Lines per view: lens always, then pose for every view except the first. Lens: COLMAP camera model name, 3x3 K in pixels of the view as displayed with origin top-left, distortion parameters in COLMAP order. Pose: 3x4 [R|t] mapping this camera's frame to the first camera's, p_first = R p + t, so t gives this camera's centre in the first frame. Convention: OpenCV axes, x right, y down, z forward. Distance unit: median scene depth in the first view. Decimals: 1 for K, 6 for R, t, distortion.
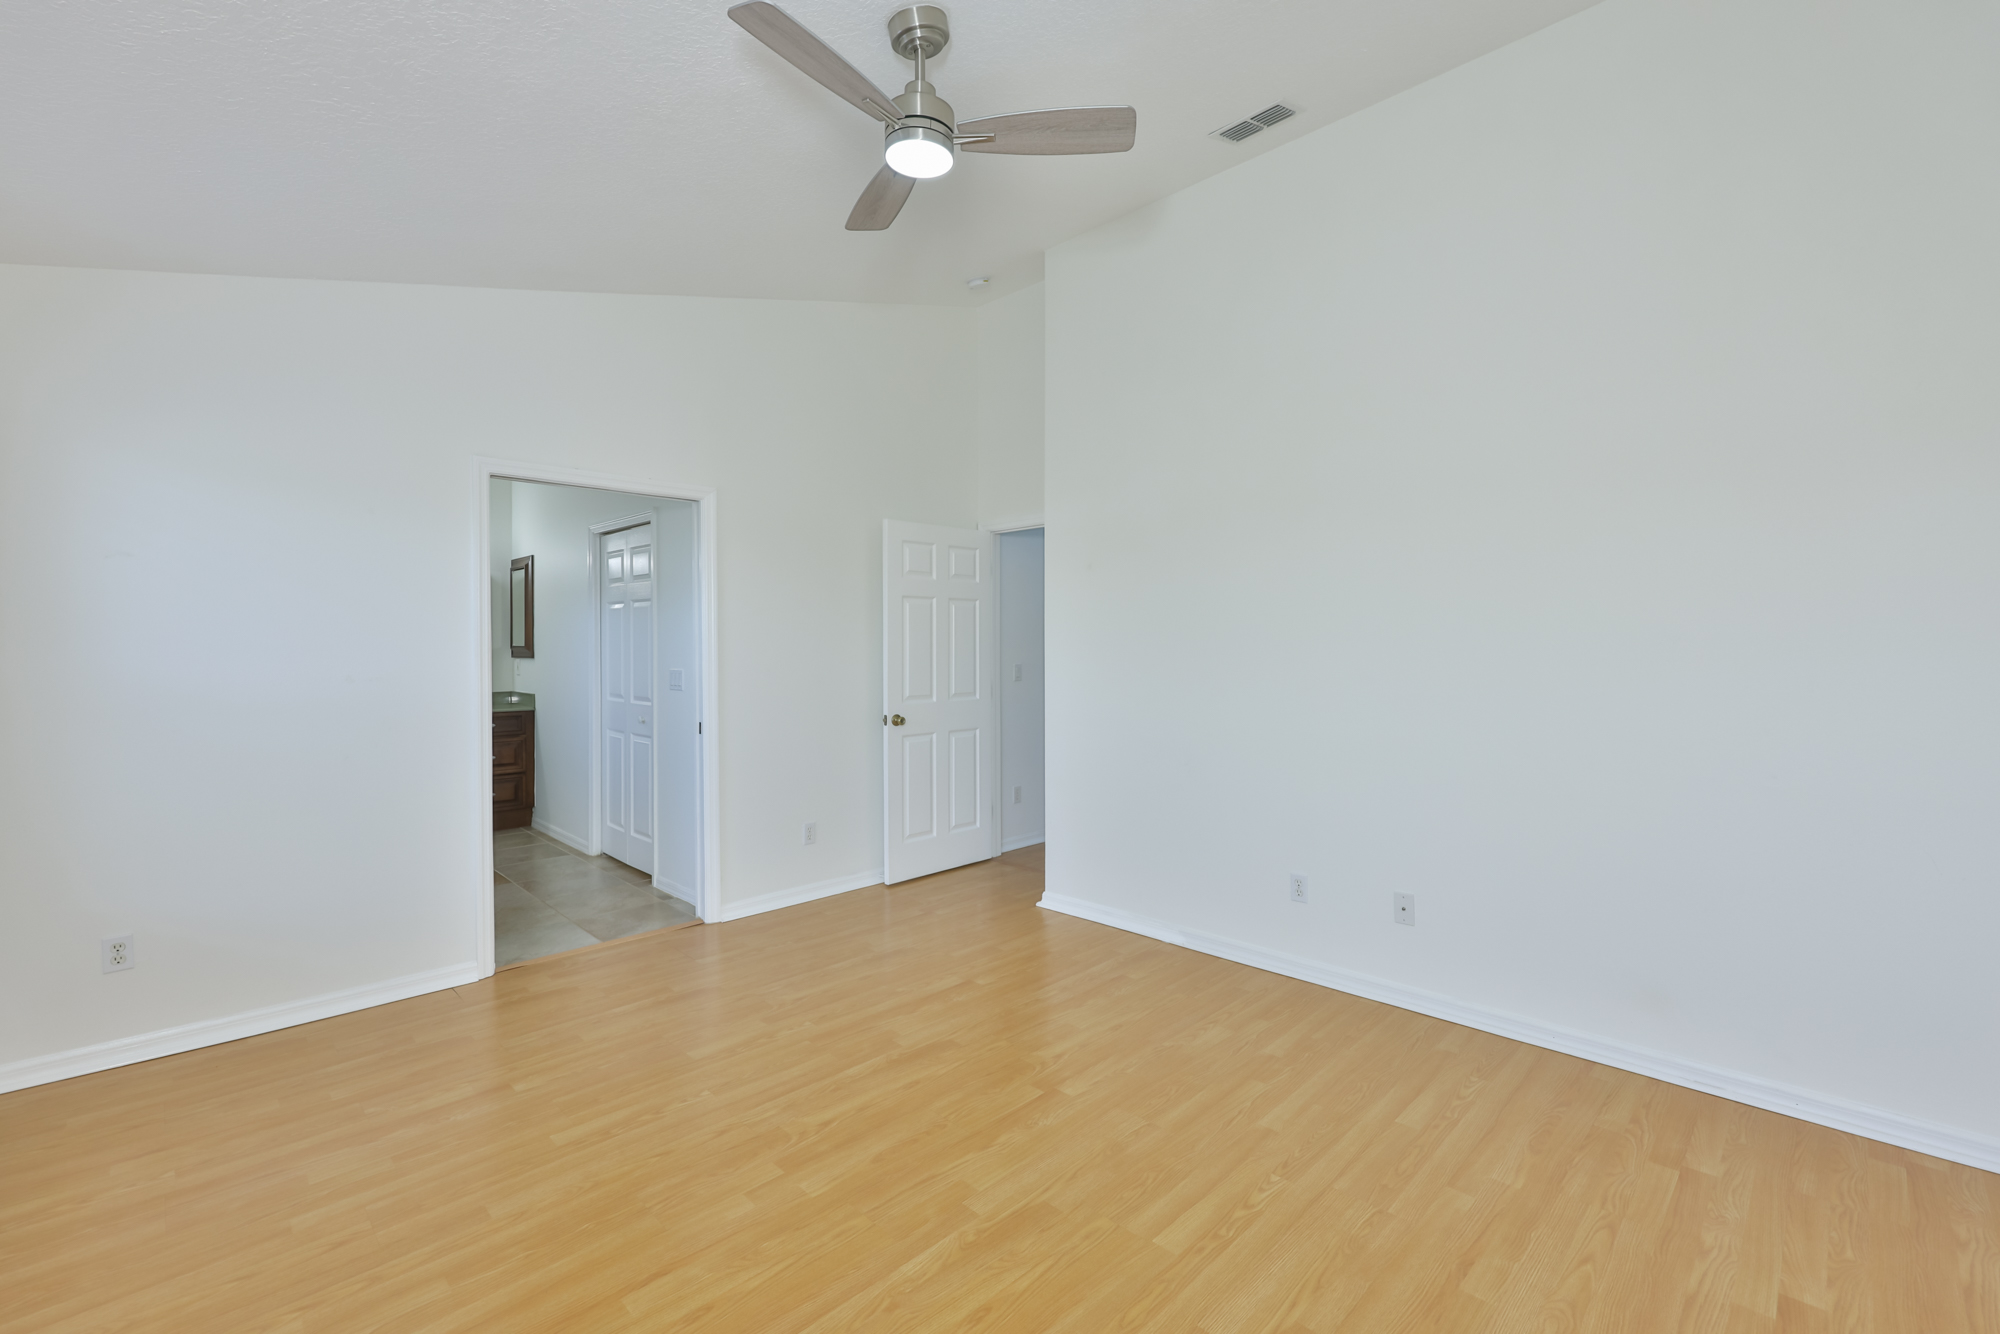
lens RADIAL K [[870.1, 0, 1000.3], [0, 870.1, 631.4], [0, 0, 1]] dist [-0.004109, 0.001366]
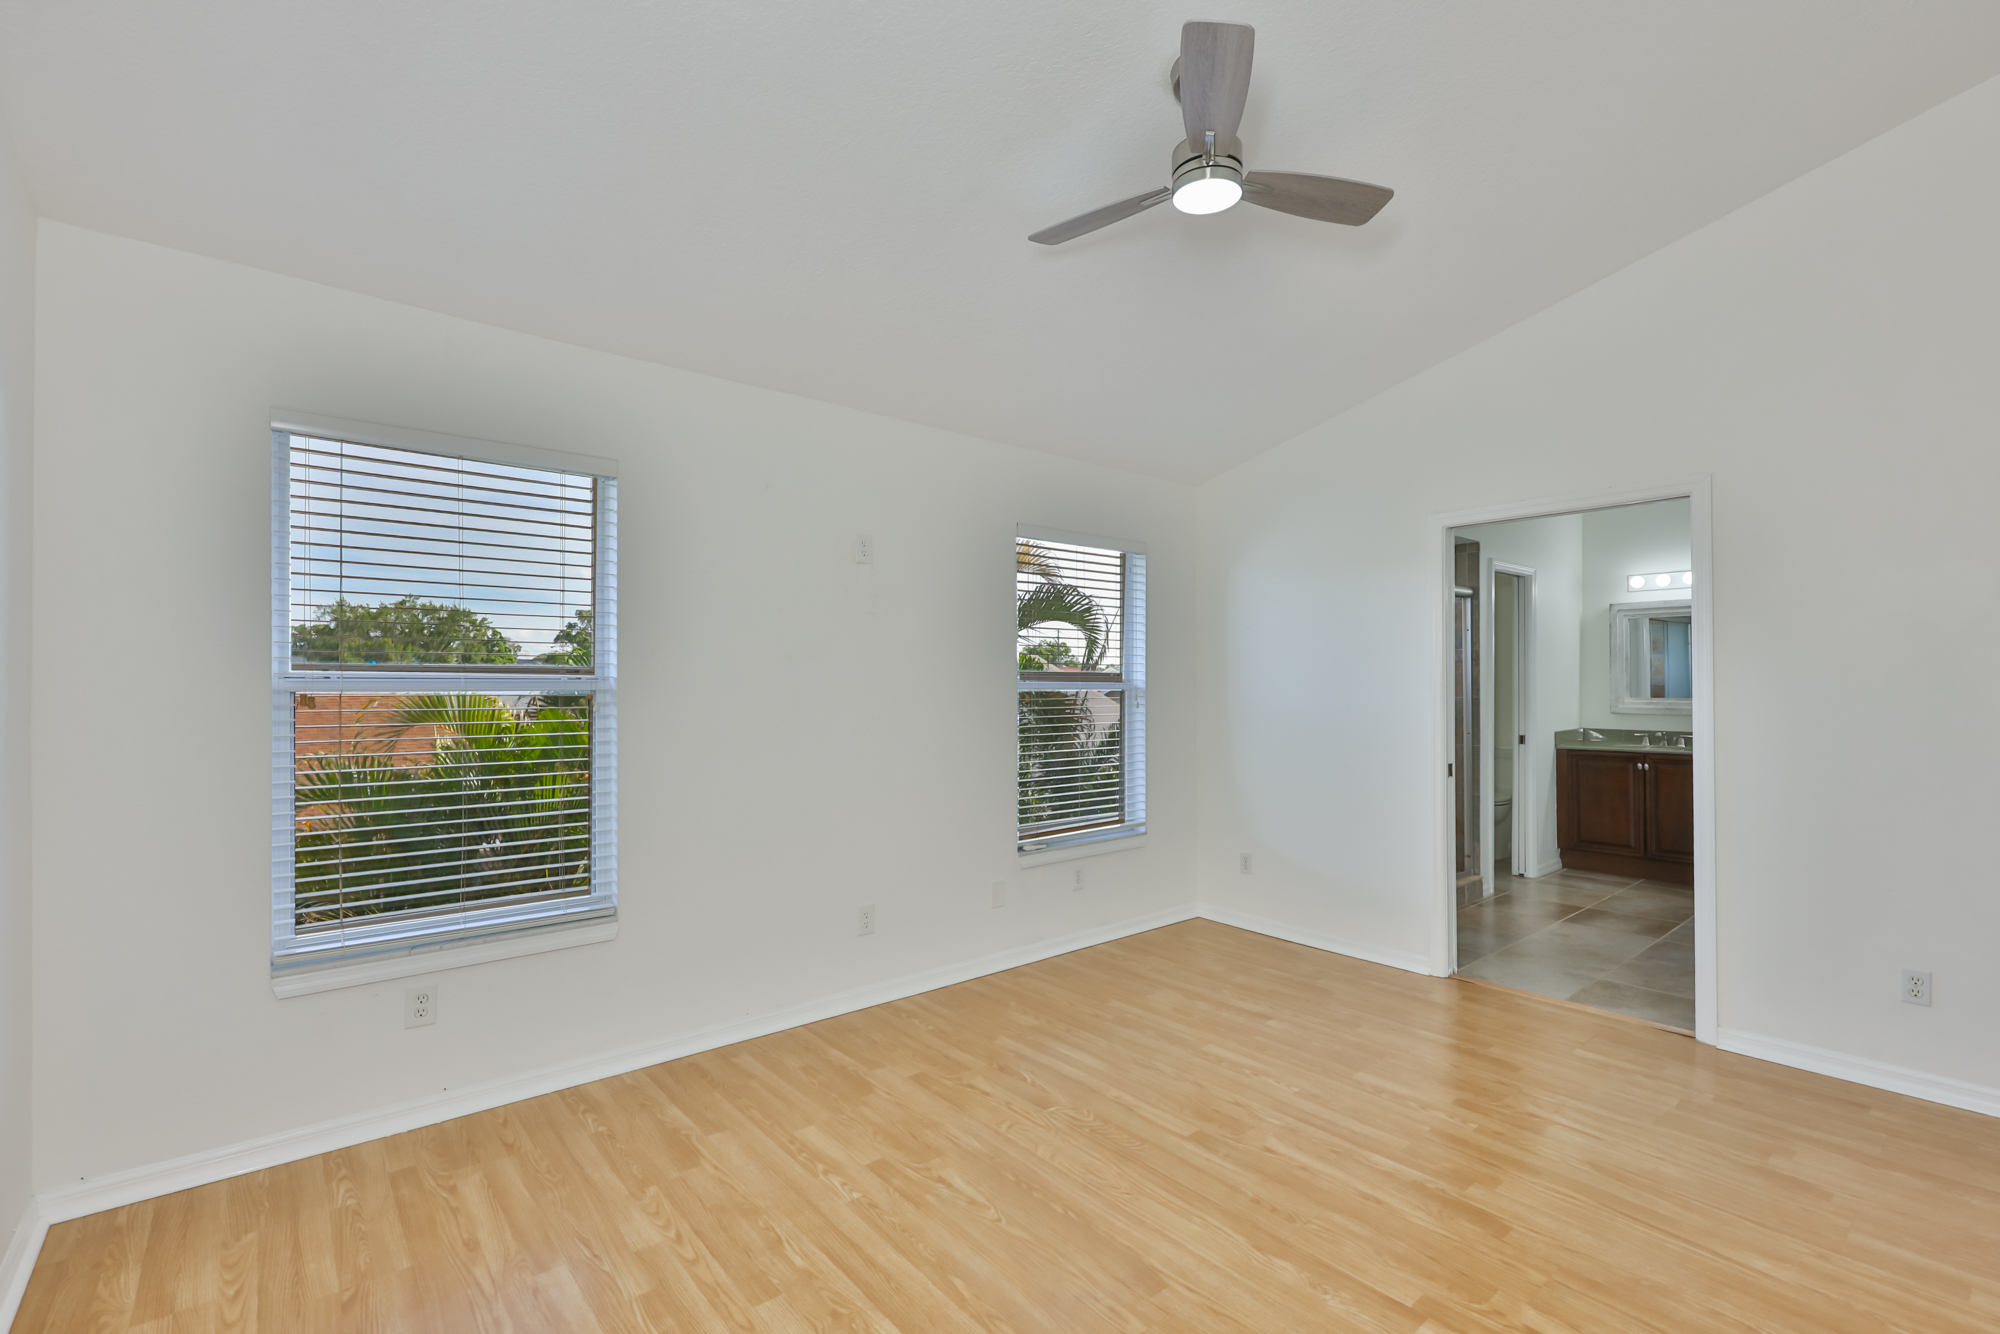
lens RADIAL K [[870.1, 0, 994.6], [0, 870.1, 687.7], [0, 0, 1]] dist [-0.004109, 0.001366]
pose [[-0.106478, 0.006688, -0.994293, 0.826629], [0.025653, 0.999663, 0.003977, 0.002796], [0.993984, -0.025083, -0.106614, 0.768773]]
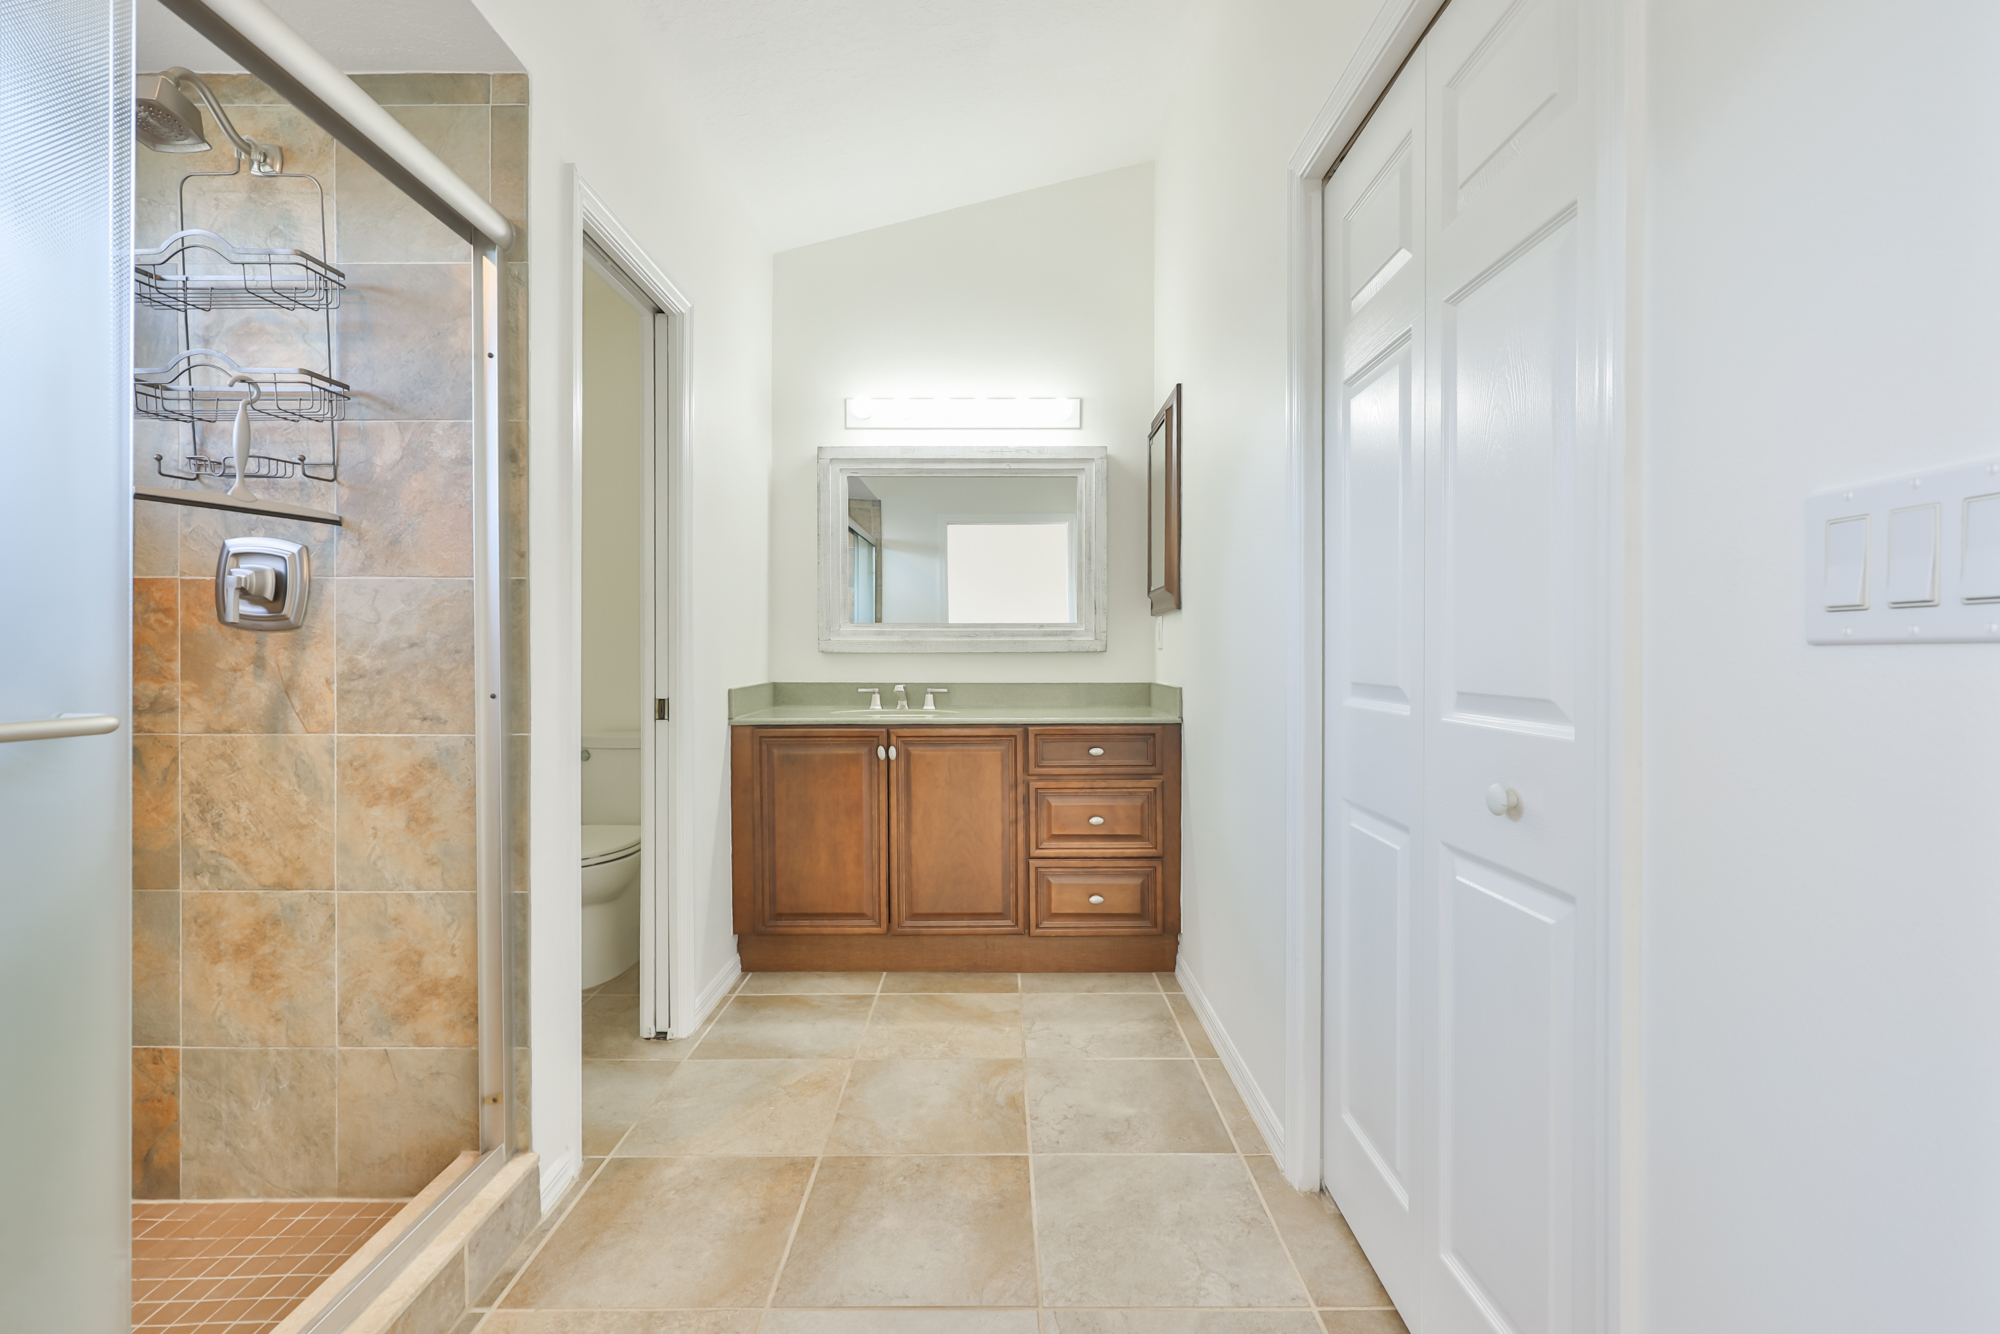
lens RADIAL K [[870.1, 0, 1003.2], [0, 870.1, 662.7], [0, 0, 1]] dist [-0.004109, 0.001366]
pose [[0.711643, 0.008440, -0.702491, -0.695471], [0.011718, 0.999646, 0.023880, 0.118098], [0.702444, -0.025226, 0.711292, 1.504534]]
